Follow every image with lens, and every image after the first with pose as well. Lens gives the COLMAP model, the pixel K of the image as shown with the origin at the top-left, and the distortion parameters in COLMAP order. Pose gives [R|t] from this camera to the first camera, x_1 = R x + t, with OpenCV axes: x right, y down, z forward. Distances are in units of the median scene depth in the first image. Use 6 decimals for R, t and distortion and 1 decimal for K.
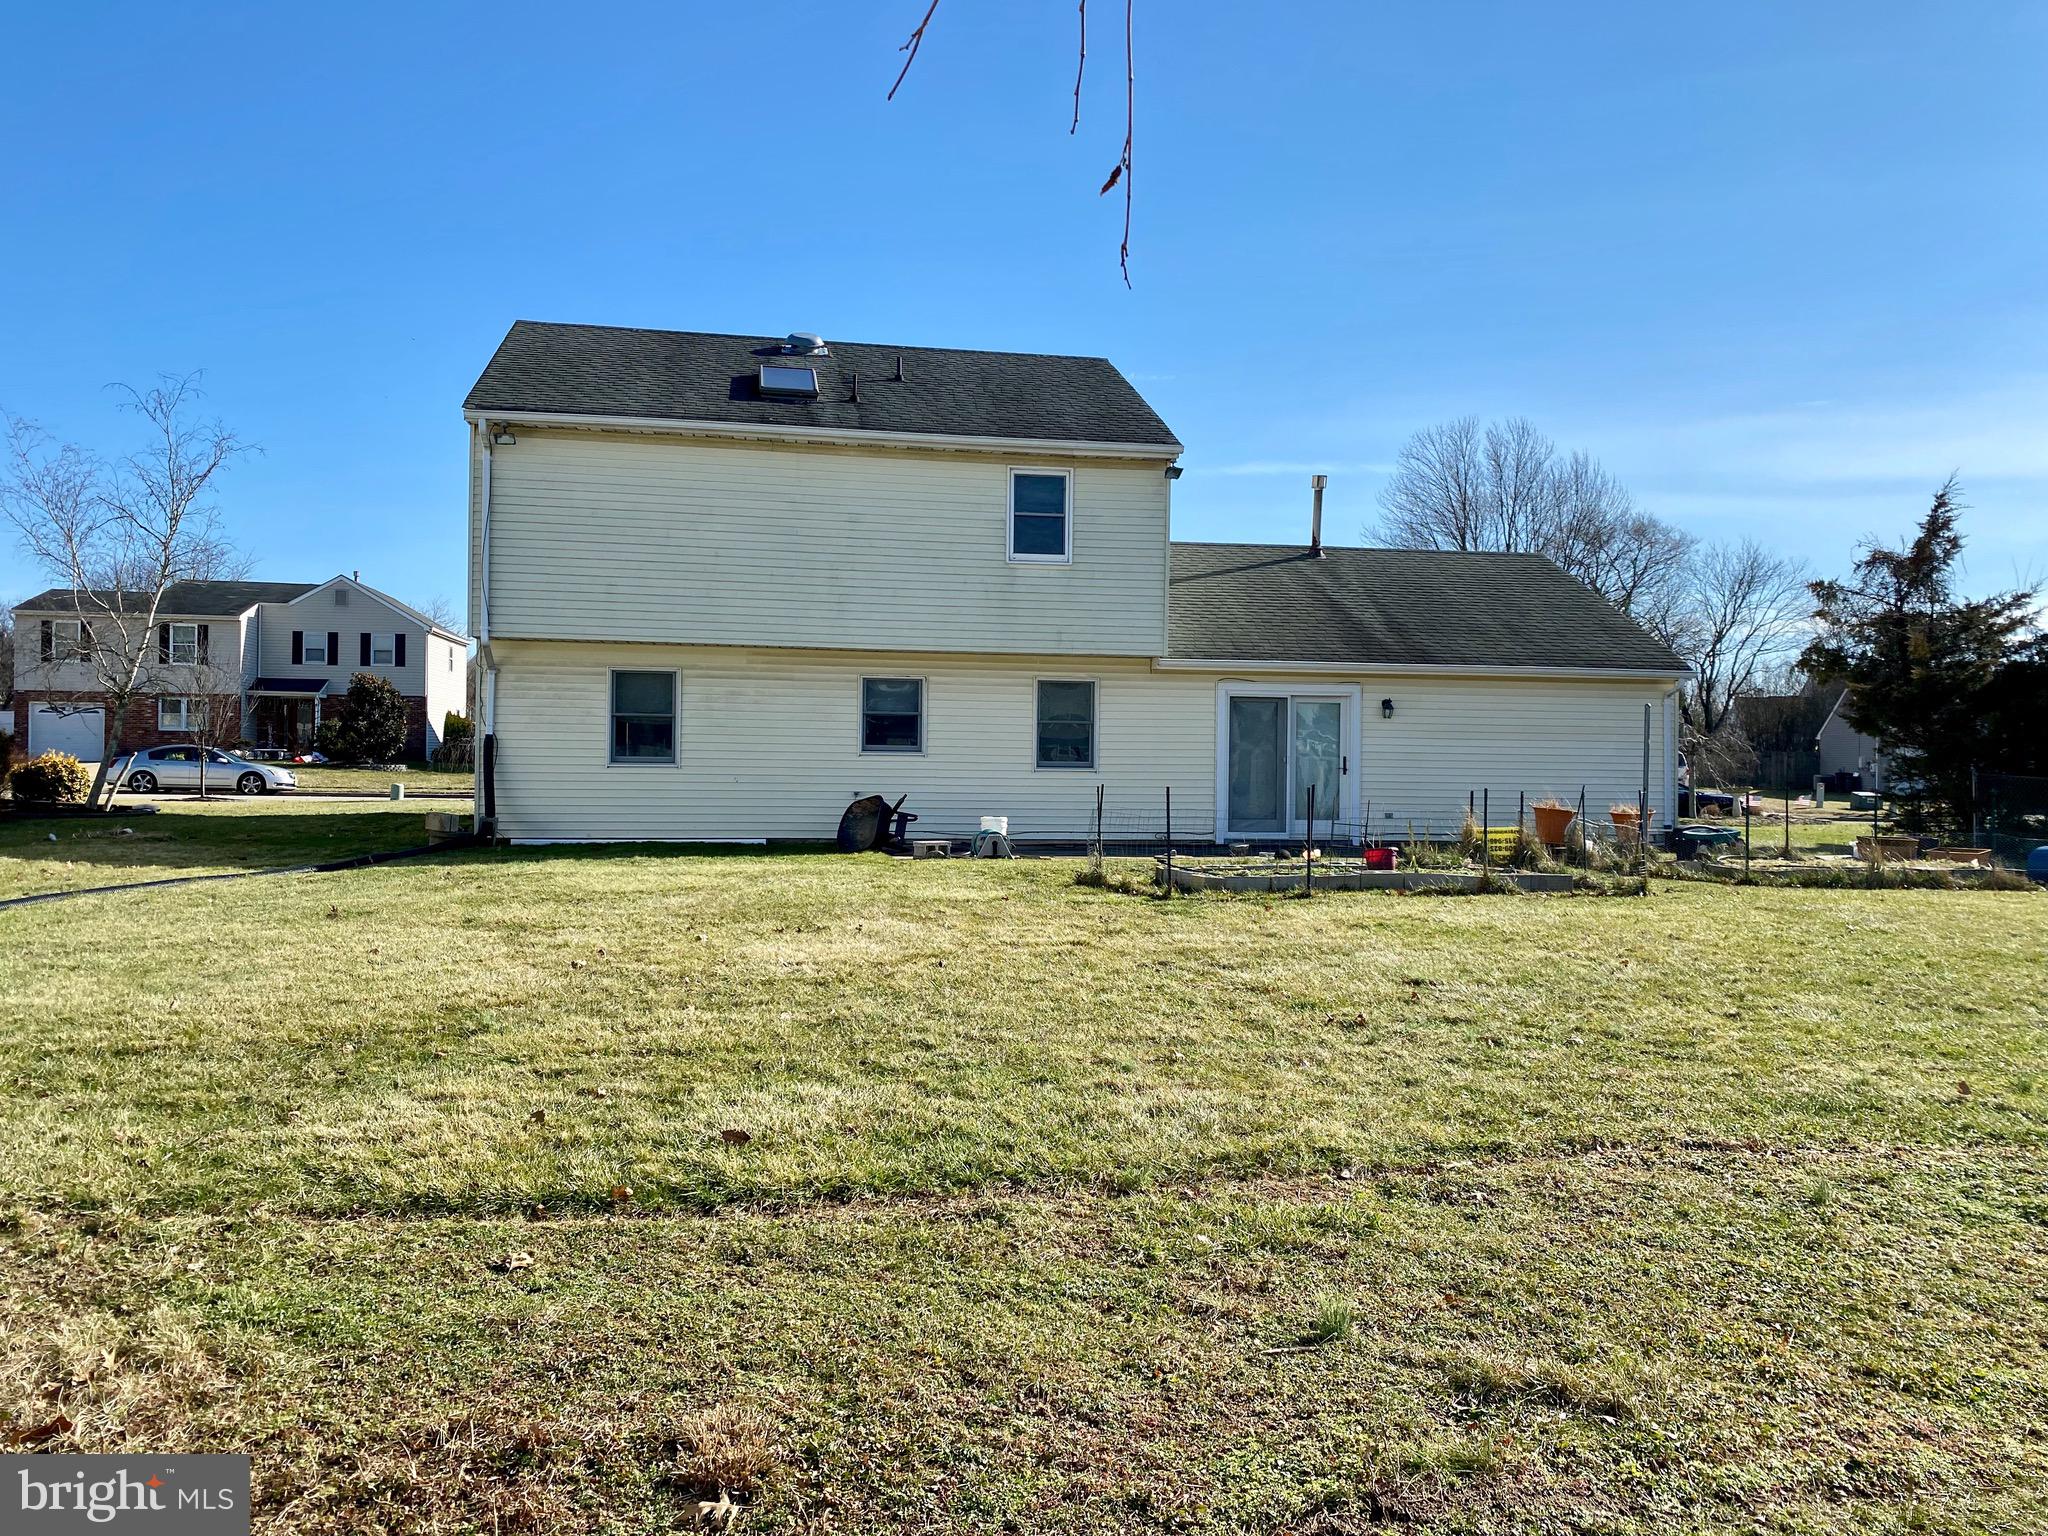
lens RADIAL K [[1575.0, 0, 1097.9], [0, 1575.0, 788.3], [0, 0, 1]] dist [0.033625, -0.046140]
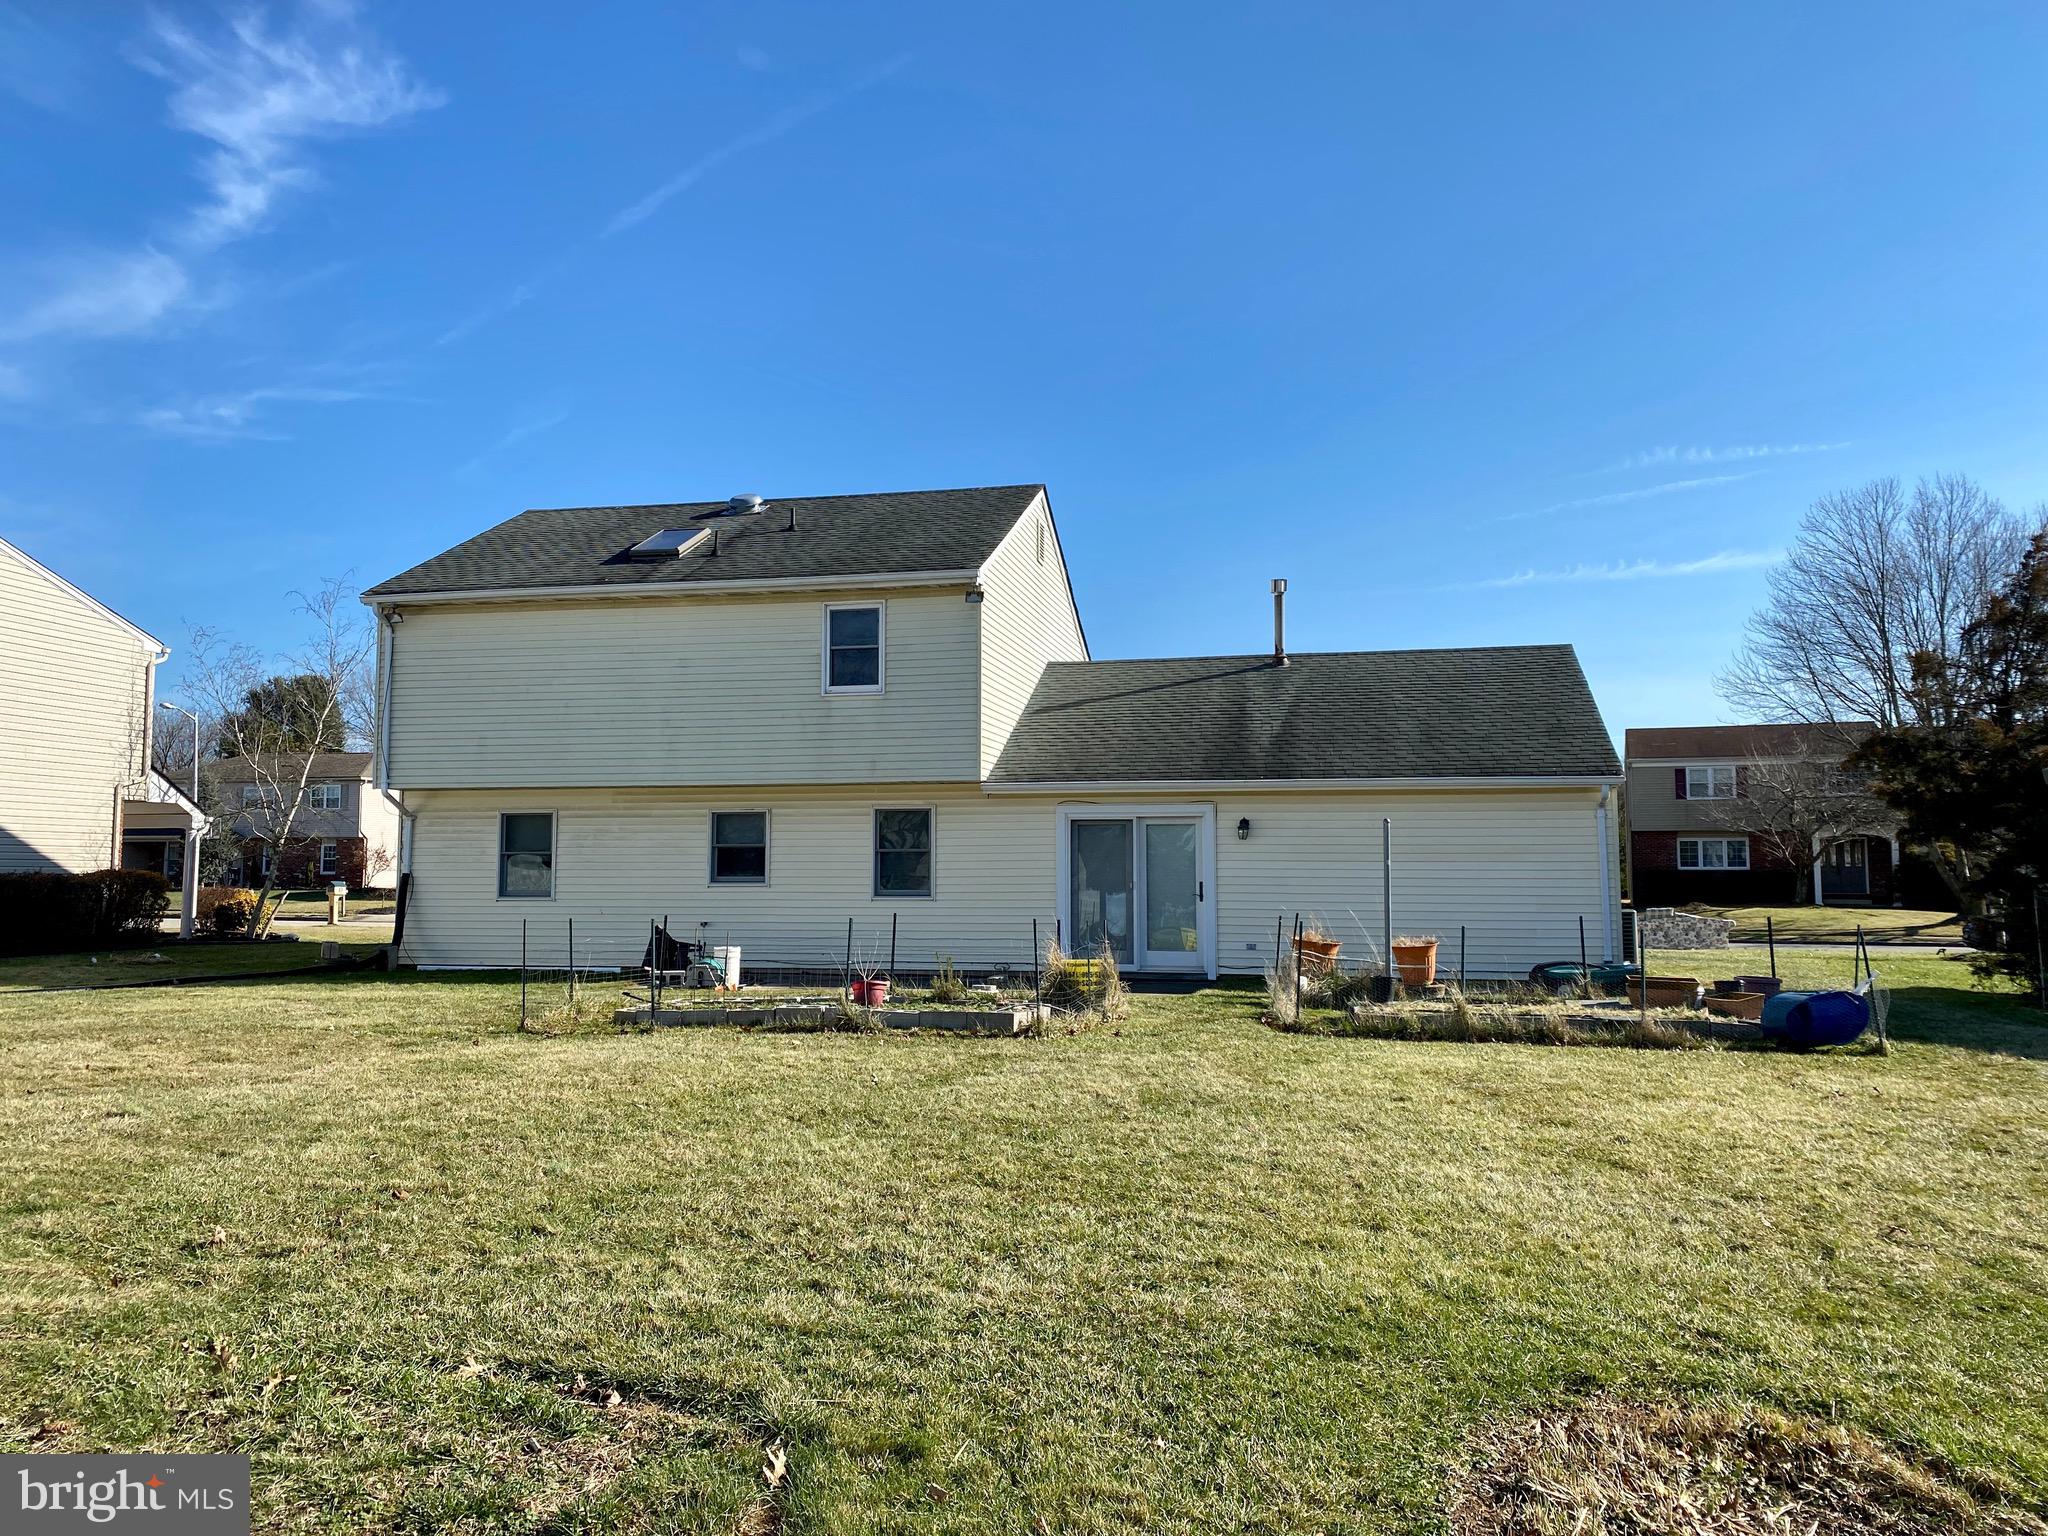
lens RADIAL K [[1575.0, 0, 1019.9], [0, 1575.0, 765.9], [0, 0, 1]] dist [0.033625, -0.046140]
pose [[0.915666, -0.041770, -0.399764, 0.460960], [0.003642, 0.995407, -0.095665, 0.000138], [0.401924, 0.086141, 0.911612, 0.122315]]
